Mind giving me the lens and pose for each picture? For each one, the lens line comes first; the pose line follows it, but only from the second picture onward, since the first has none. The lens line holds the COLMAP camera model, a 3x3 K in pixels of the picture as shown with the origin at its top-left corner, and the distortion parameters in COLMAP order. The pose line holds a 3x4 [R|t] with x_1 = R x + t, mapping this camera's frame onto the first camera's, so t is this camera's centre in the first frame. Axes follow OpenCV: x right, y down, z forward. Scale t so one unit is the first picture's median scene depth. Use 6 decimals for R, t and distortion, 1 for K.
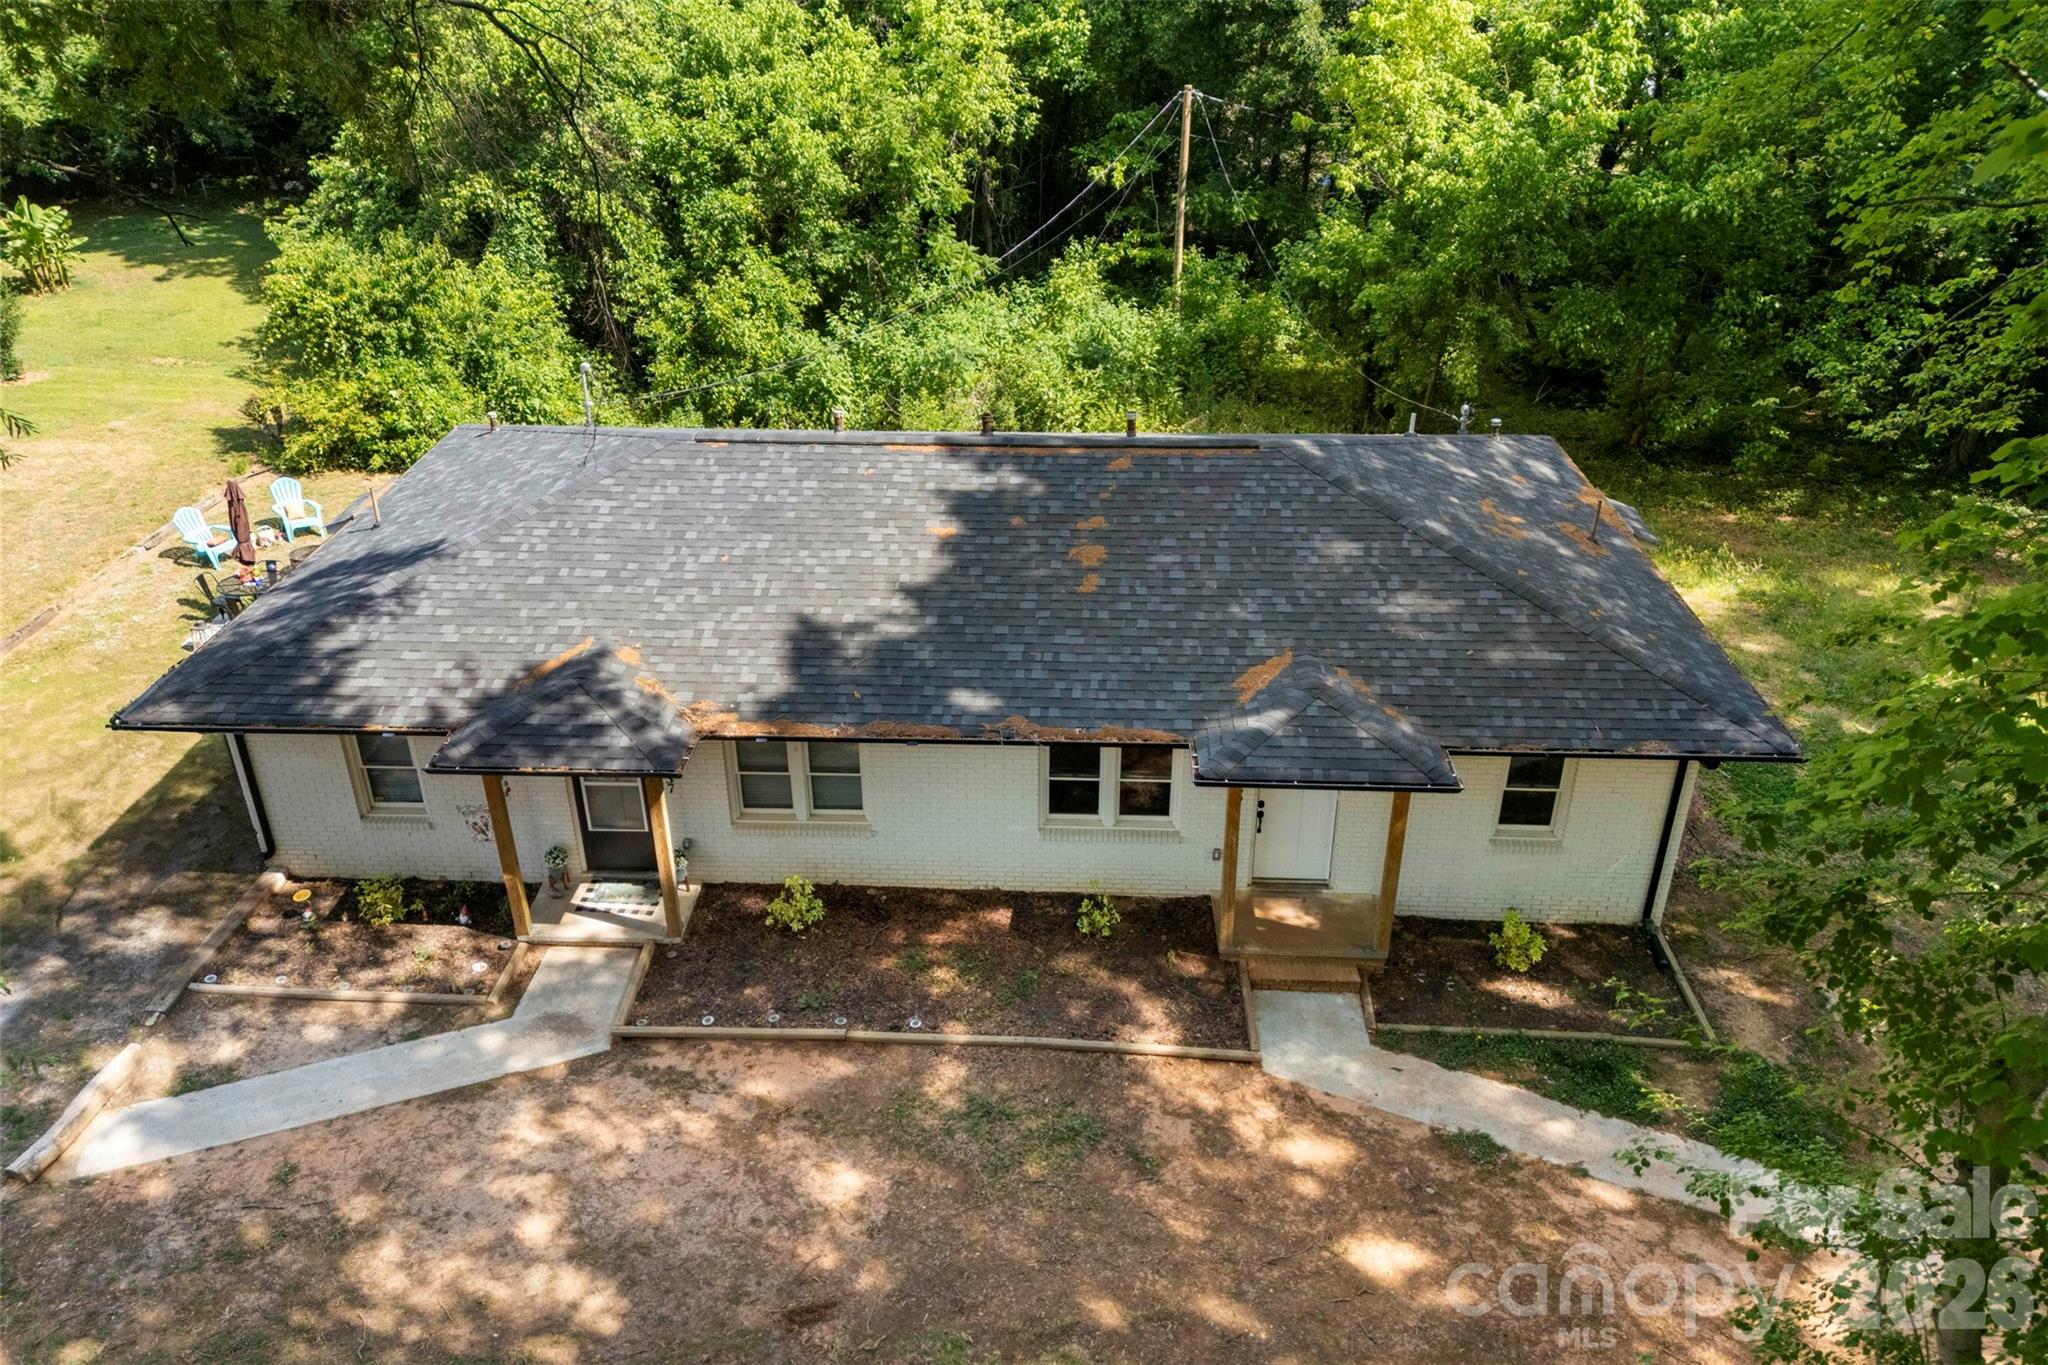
lens RADIAL K [[1521.0, 0, 1014.3], [0, 1521.0, 690.0], [0, 0, 1]] dist [0.062243, -0.006426]
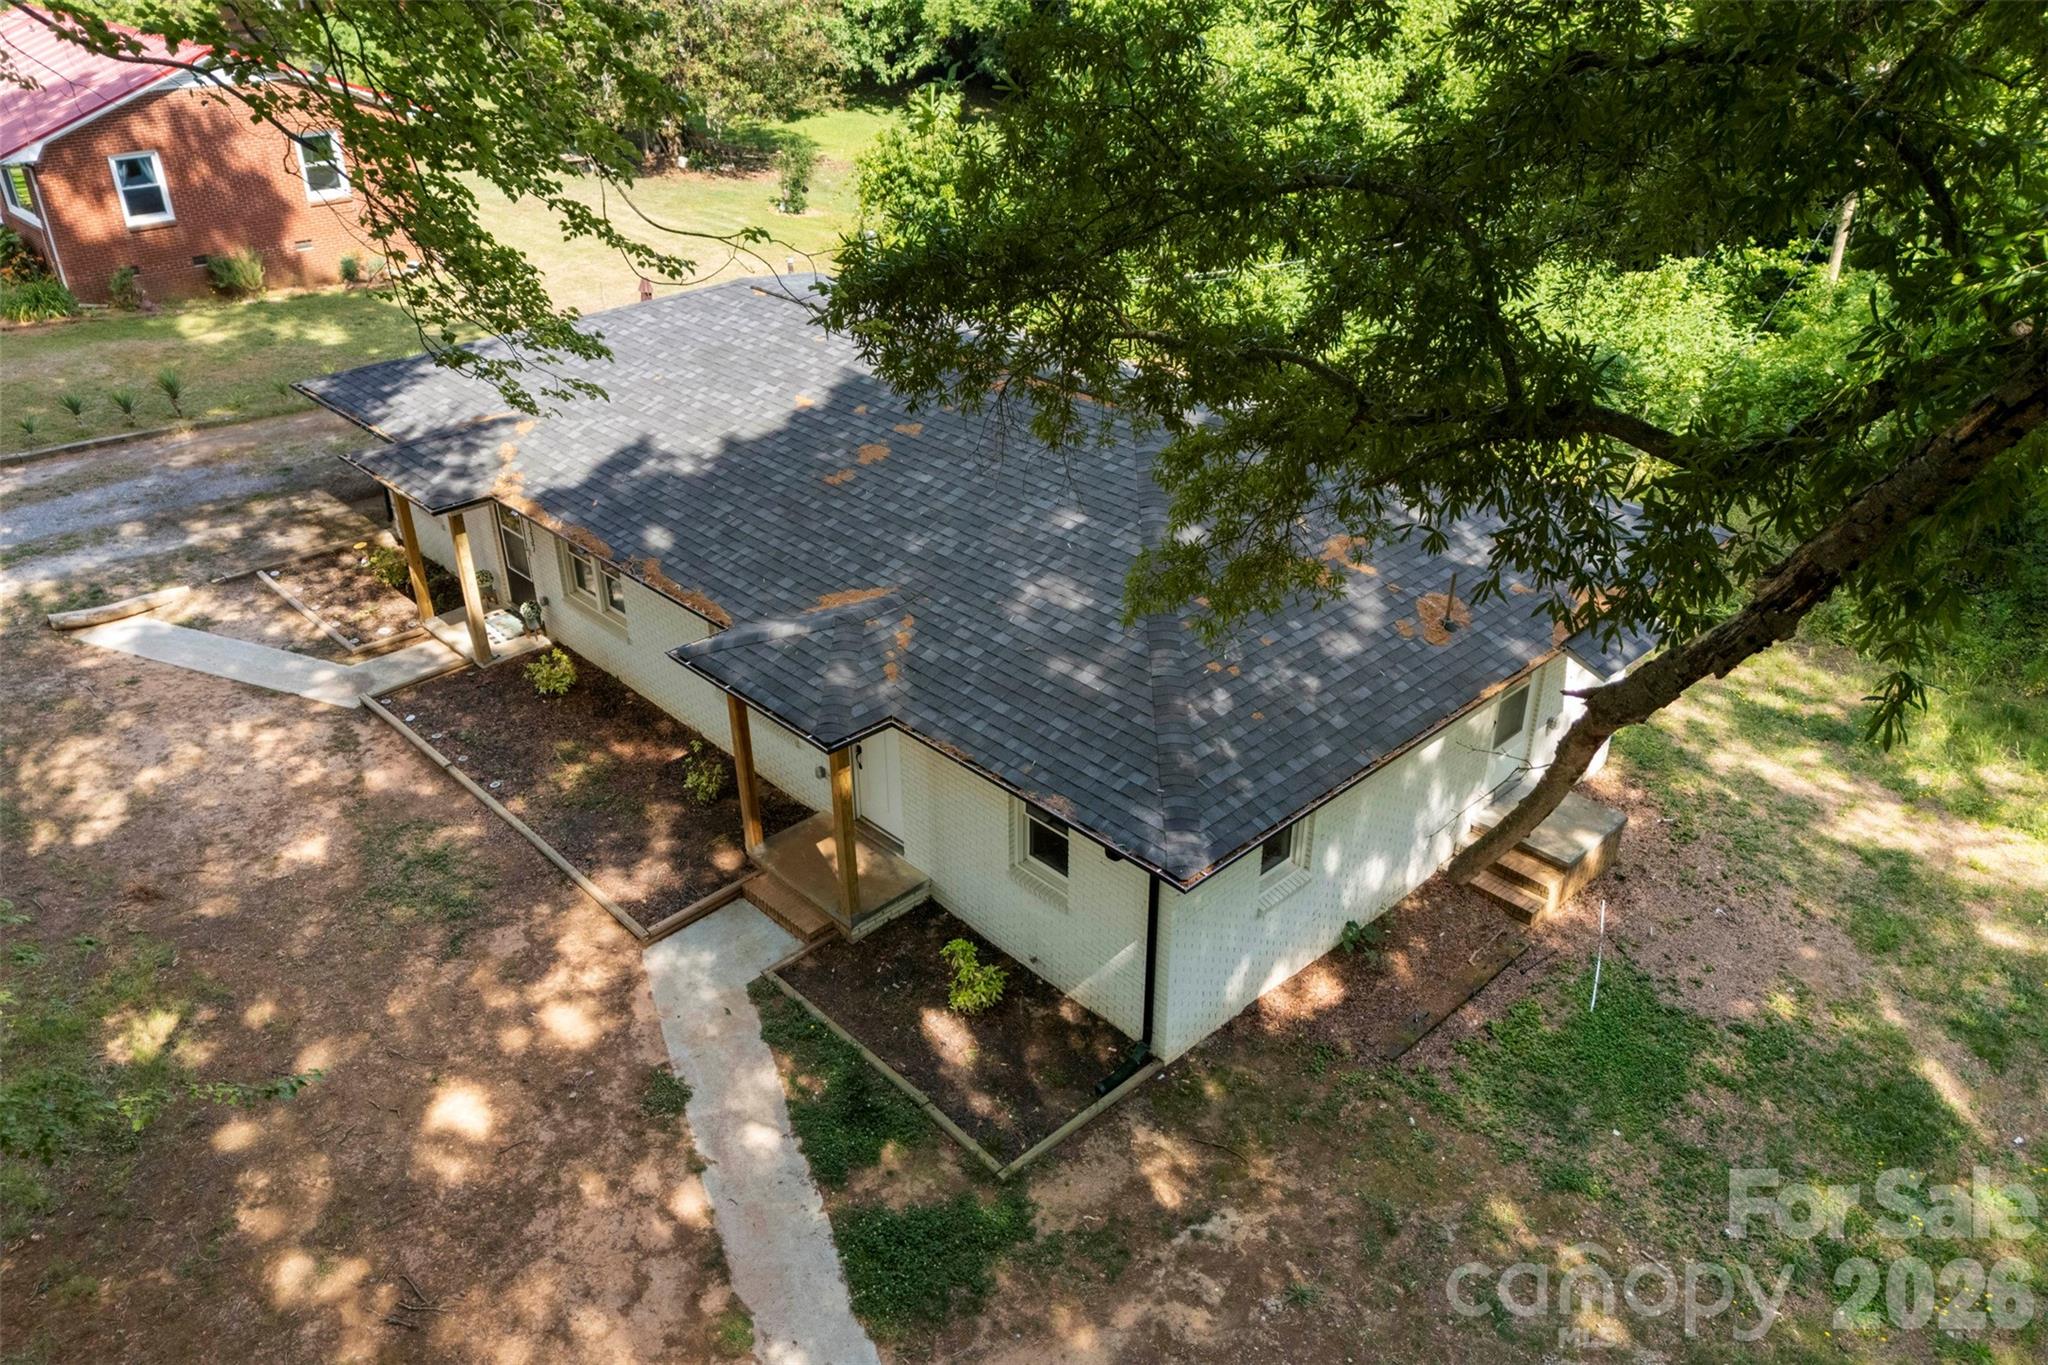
lens RADIAL K [[1521.0, 0, 1014.3], [0, 1521.0, 690.0], [0, 0, 1]] dist [0.062243, -0.006426]
pose [[0.716461, 0.333999, -0.612477, 0.854063], [-0.329014, 0.935946, 0.125522, -0.110925], [0.615169, 0.111582, 0.780459, 0.340236]]
